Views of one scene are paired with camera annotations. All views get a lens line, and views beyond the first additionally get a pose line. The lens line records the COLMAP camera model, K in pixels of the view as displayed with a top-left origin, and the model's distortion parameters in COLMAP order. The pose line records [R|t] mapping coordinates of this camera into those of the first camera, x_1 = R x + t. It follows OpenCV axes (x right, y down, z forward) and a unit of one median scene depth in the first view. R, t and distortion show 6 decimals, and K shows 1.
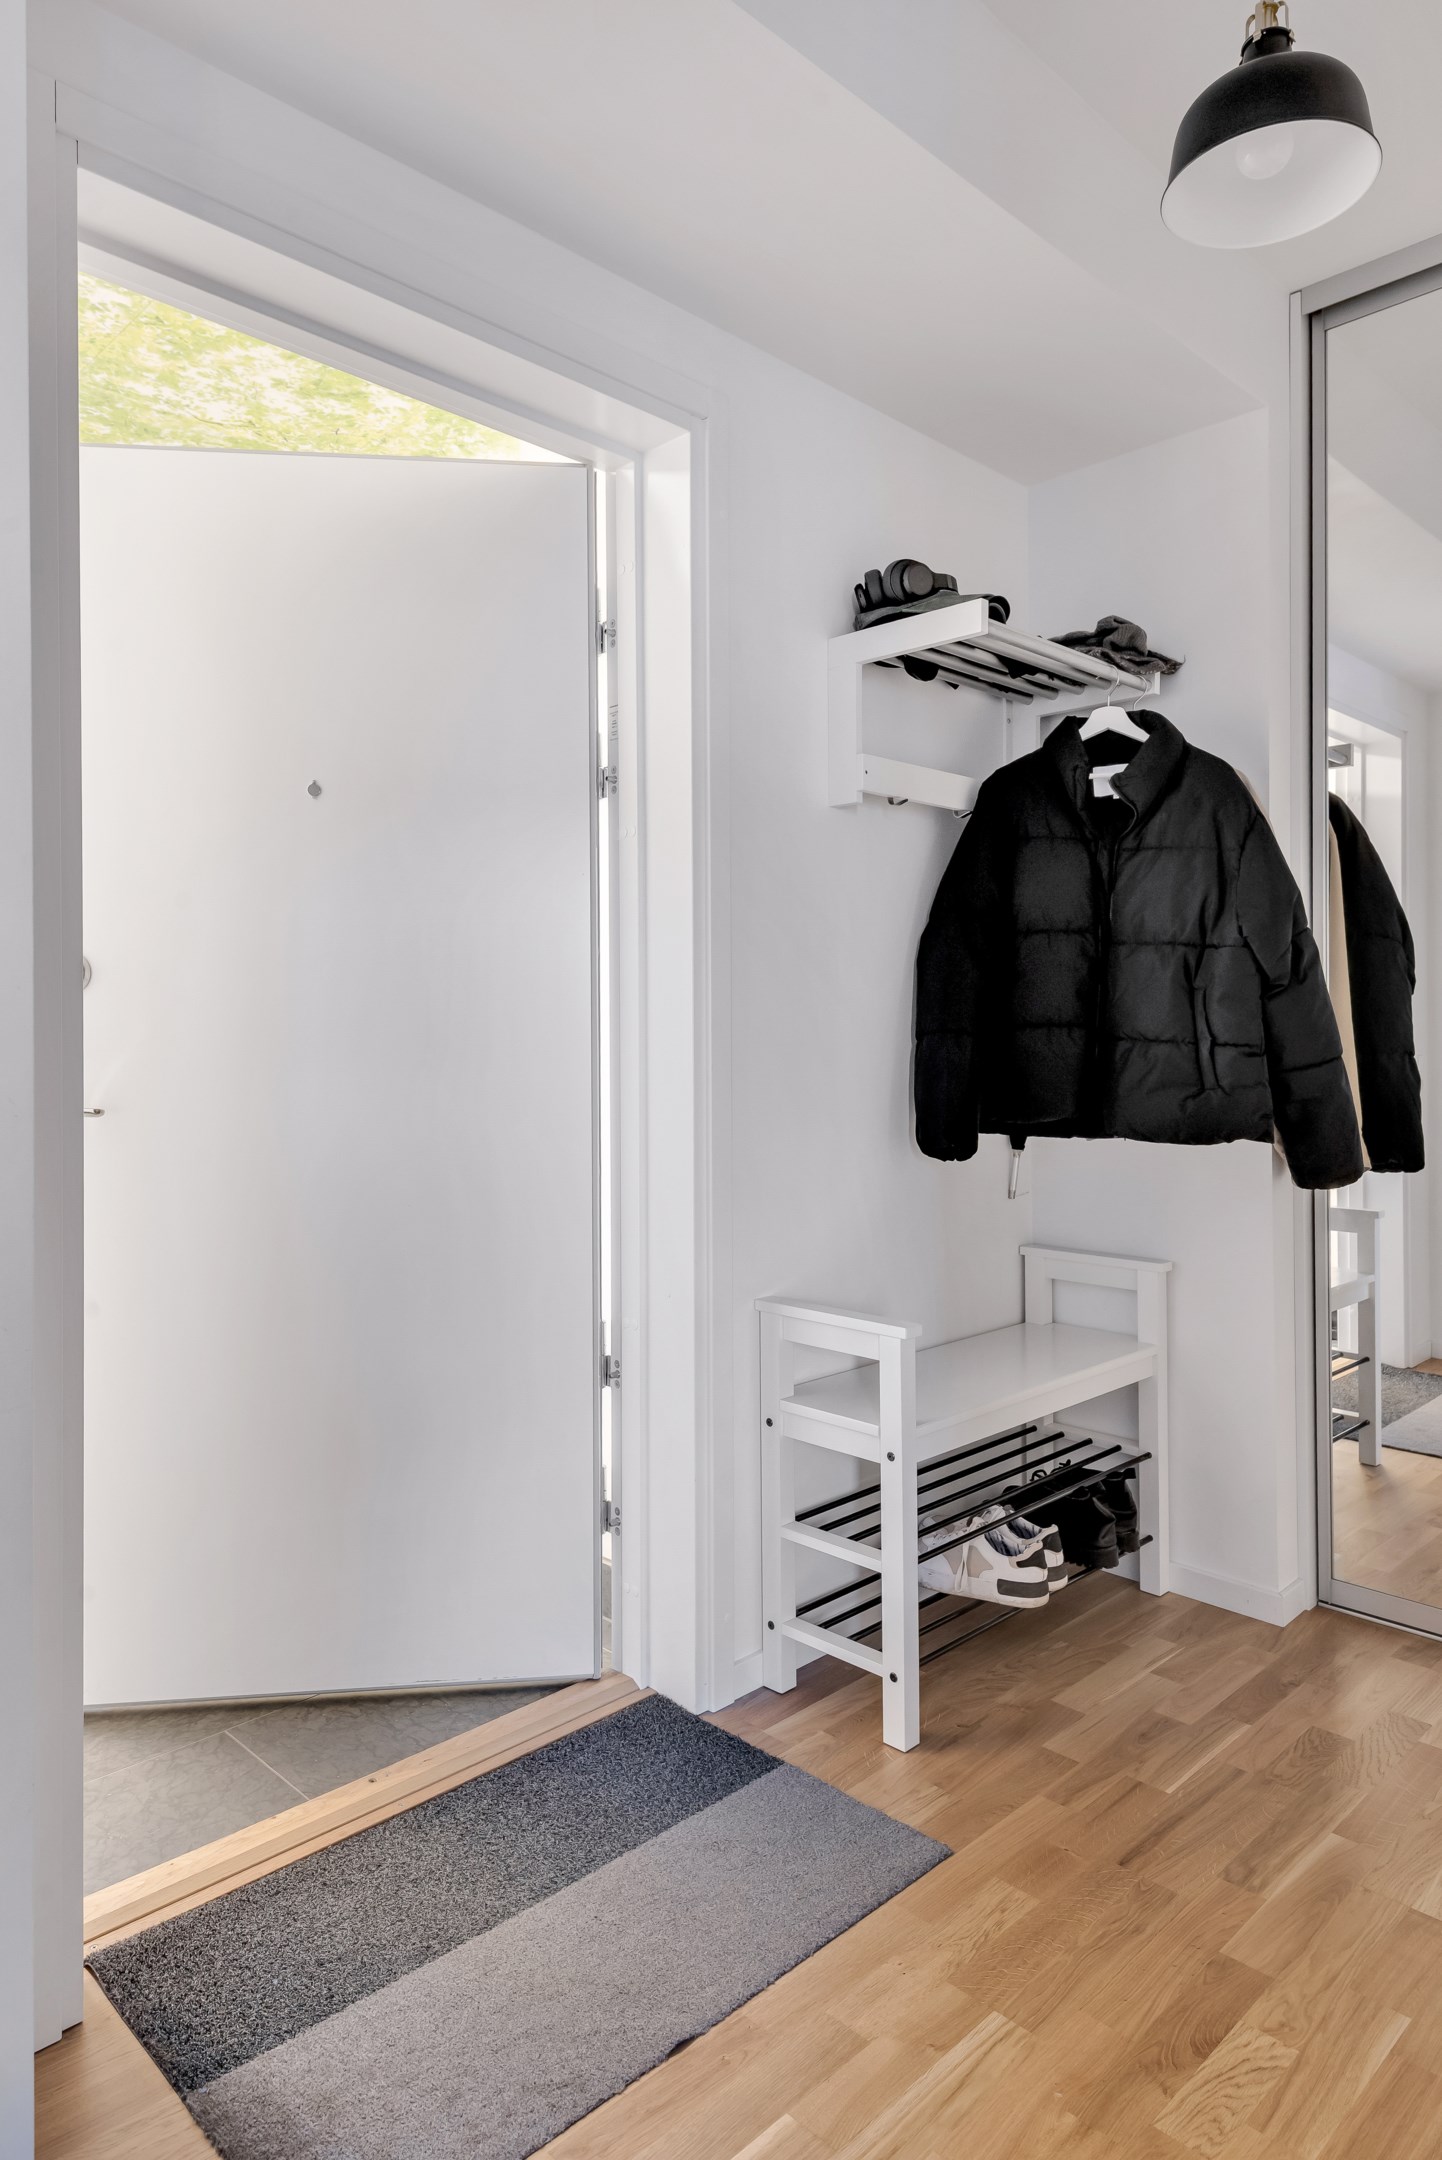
lens RADIAL K [[1330.8, 0, 734.2], [0, 1330.8, 1049.9], [0, 0, 1]] dist [0.037448, -0.002099]
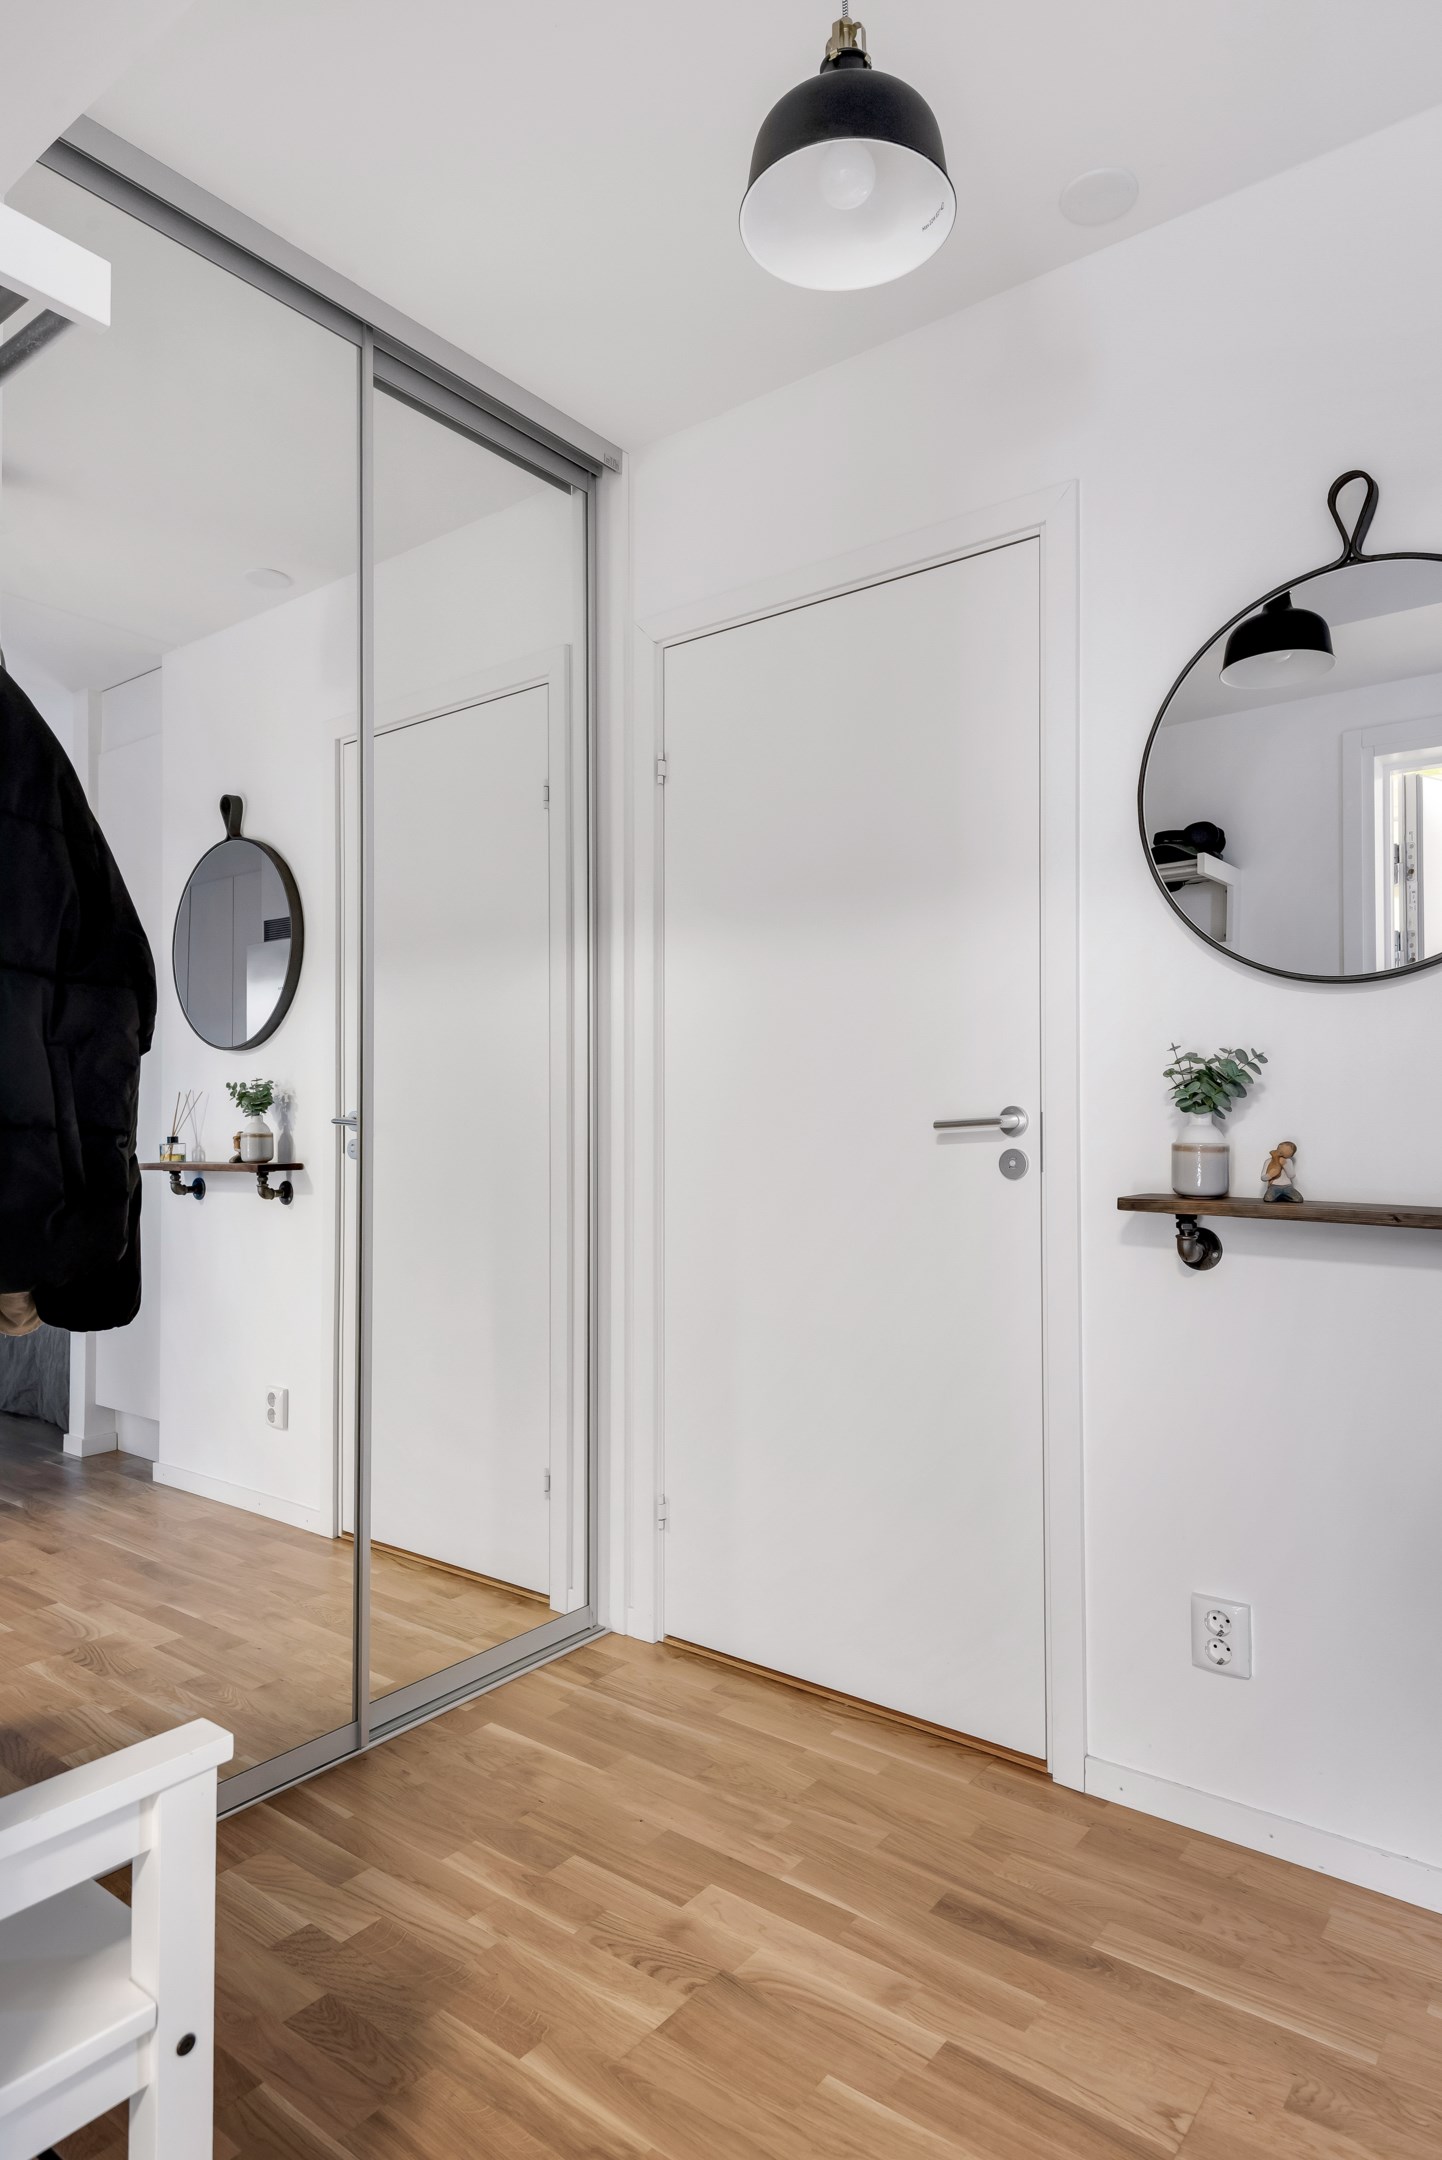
lens RADIAL K [[1270.6, 0, 726.0], [0, 1270.6, 1085.3], [0, 0, 1]] dist [0.003782, 0.000526]
pose [[-0.128708, 0.029057, 0.991257, -0.391671], [-0.003536, 0.999551, -0.029759, -0.011483], [-0.991676, -0.007335, -0.128548, 0.989932]]
